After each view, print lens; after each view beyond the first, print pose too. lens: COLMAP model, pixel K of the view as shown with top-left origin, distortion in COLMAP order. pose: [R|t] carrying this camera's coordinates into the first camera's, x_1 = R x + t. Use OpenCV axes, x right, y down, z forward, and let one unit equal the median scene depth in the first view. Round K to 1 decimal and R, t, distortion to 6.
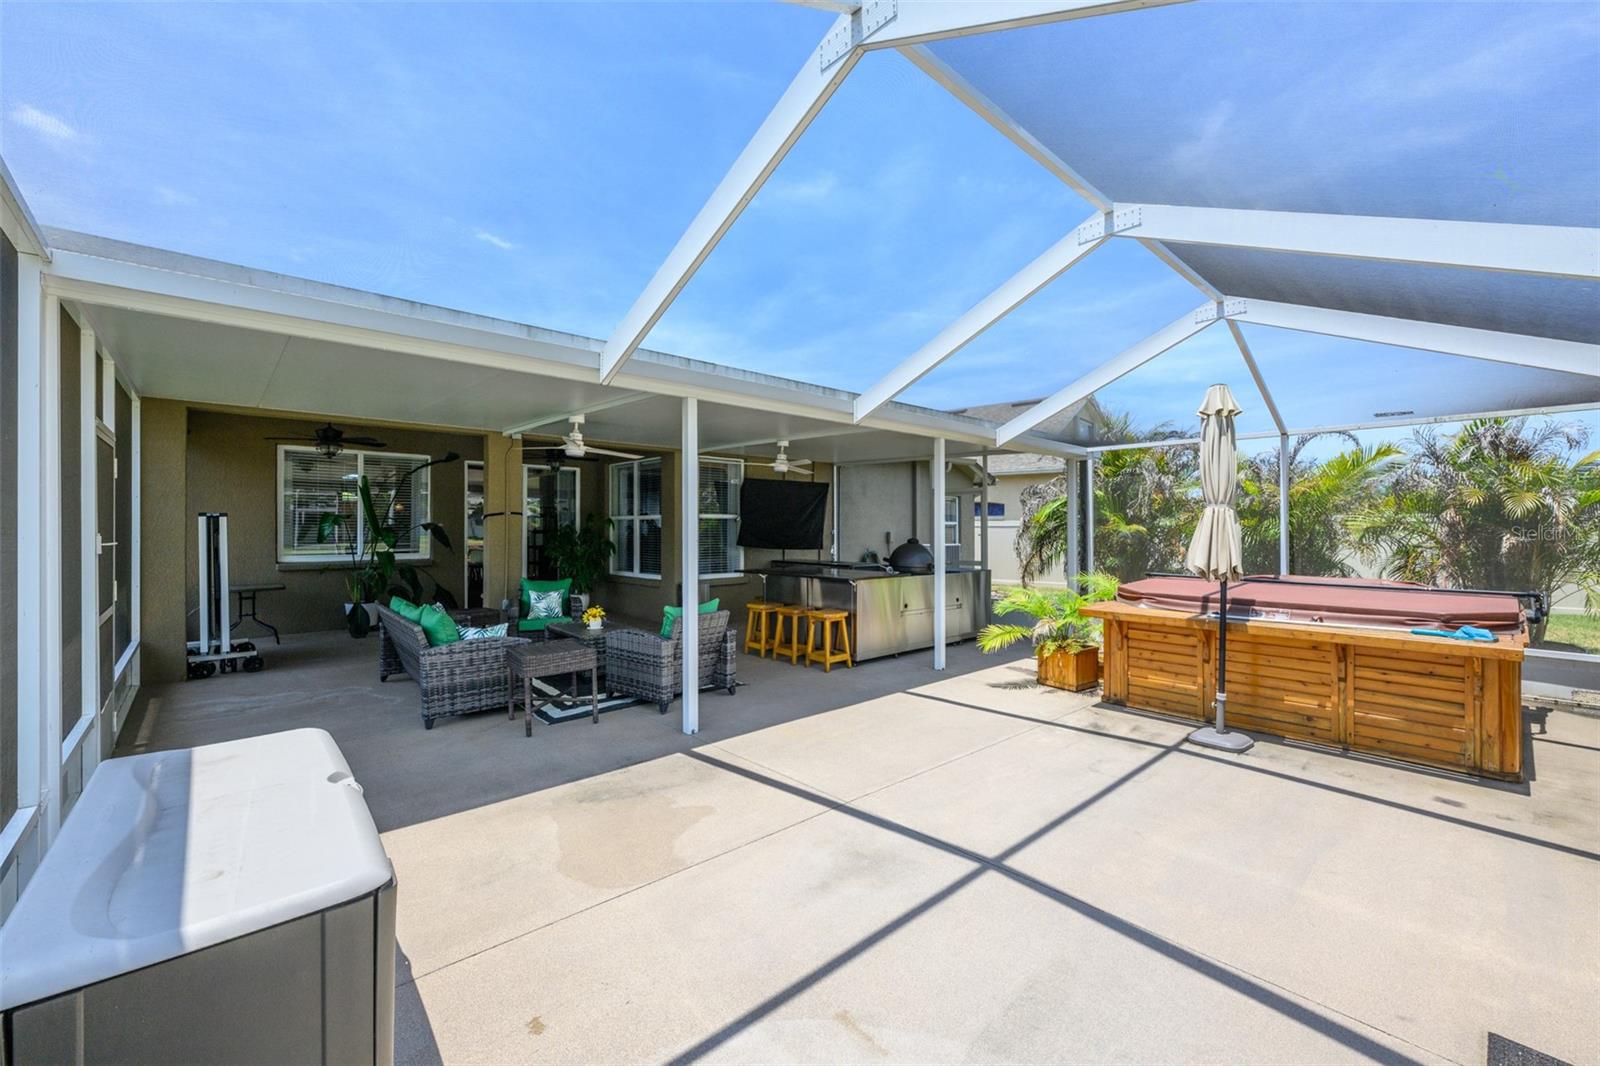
lens RADIAL K [[645.5, 0, 800.0], [0, 645.5, 533.0], [0, 0, 1]] dist [0.001083, 0.000227]
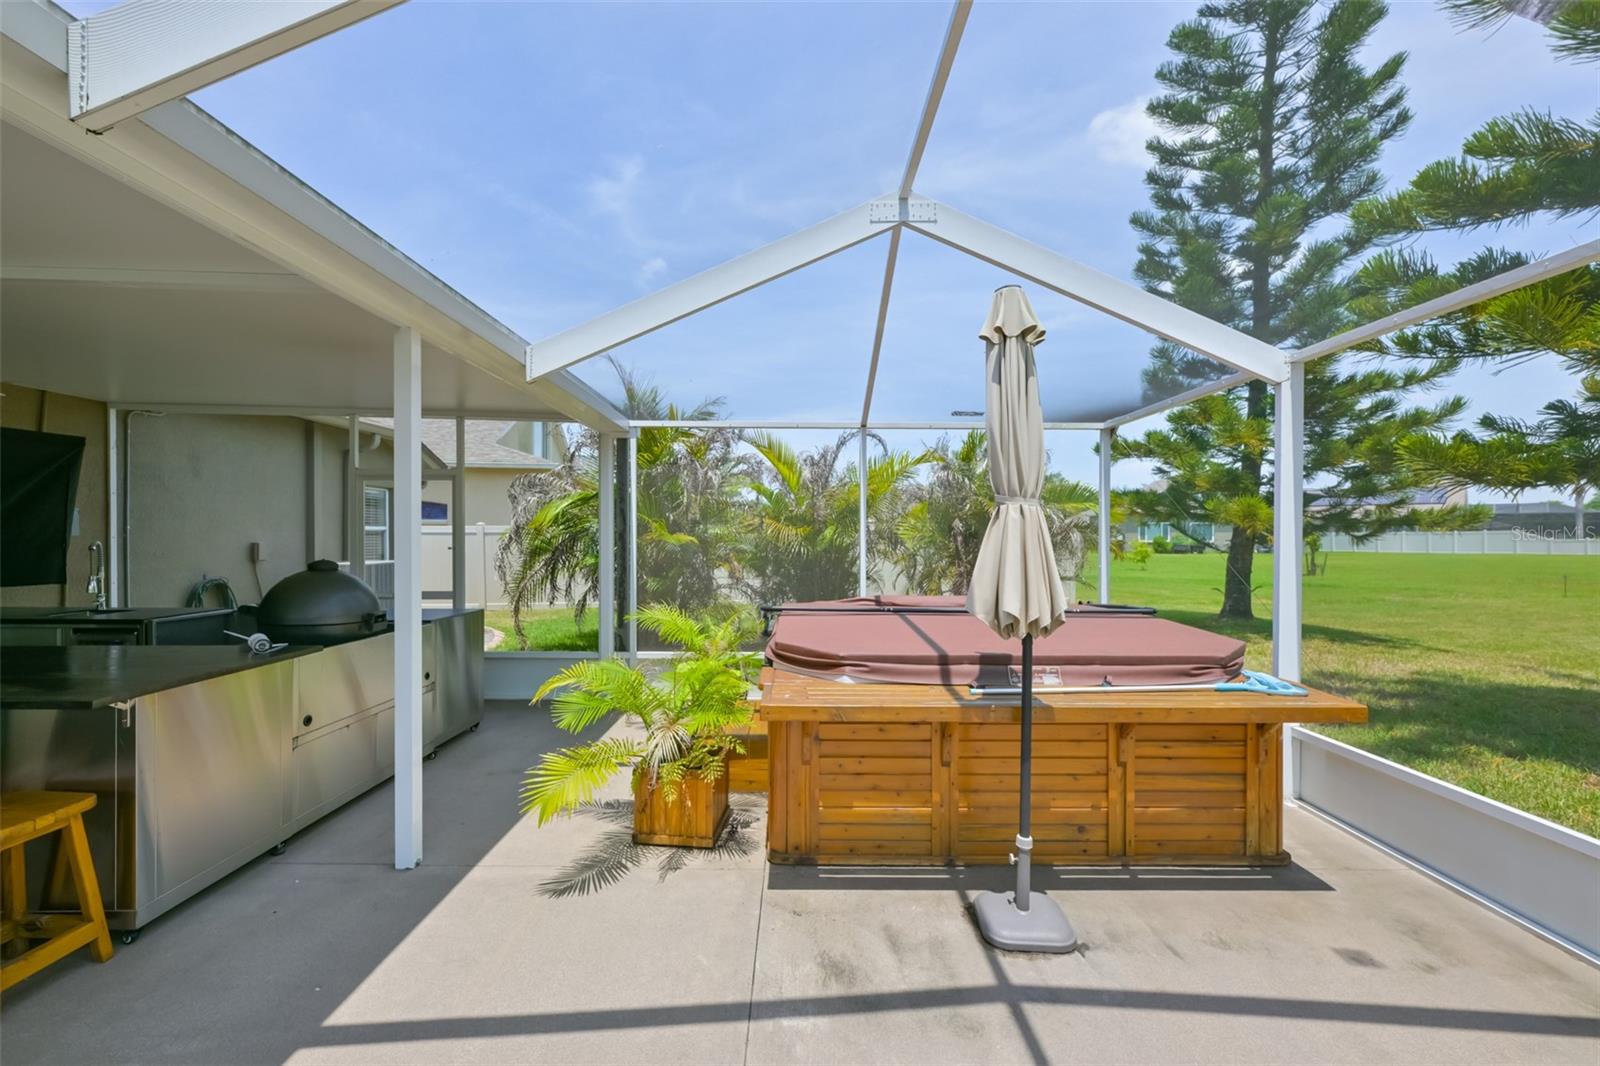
lens RADIAL K [[645.5, 0, 800.0], [0, 645.5, 533.0], [0, 0, 1]] dist [0.001083, 0.000227]
pose [[0.668991, 0.002578, 0.743266, 0.068474], [0.004274, 0.999964, -0.007316, -0.007861], [-0.743259, 0.008071, 0.668956, 0.506354]]
